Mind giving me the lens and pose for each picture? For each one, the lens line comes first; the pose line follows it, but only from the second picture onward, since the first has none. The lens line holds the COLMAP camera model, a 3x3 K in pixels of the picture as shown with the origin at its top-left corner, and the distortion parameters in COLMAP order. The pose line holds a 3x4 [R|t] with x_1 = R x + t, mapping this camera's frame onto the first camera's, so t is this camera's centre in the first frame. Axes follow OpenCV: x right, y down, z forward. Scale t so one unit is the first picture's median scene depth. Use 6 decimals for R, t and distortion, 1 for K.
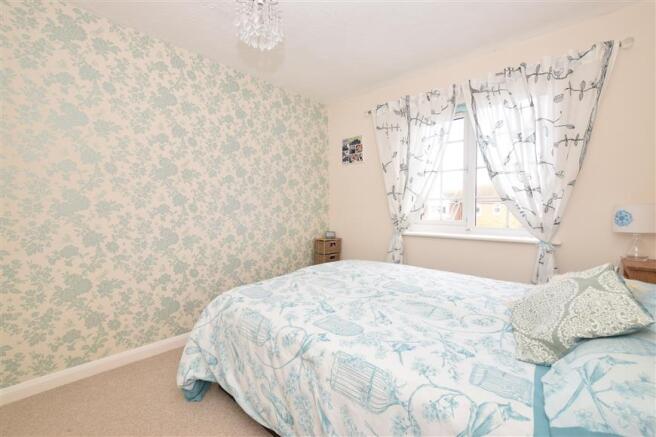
lens RADIAL K [[290.4, 0, 328.0], [0, 290.4, 218.5], [0, 0, 1]] dist [-0.003596, 0.000015]
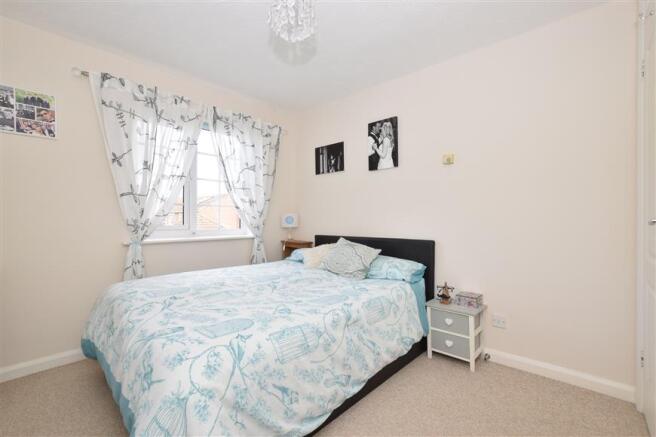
lens RADIAL K [[290.4, 0, 328.0], [0, 290.4, 218.5], [0, 0, 1]] dist [-0.003596, 0.000015]
pose [[-0.013465, -0.000943, 0.999909, -0.792089], [0.028010, 0.999607, 0.001320, -0.004849], [-0.999517, 0.028025, -0.013433, 0.619973]]
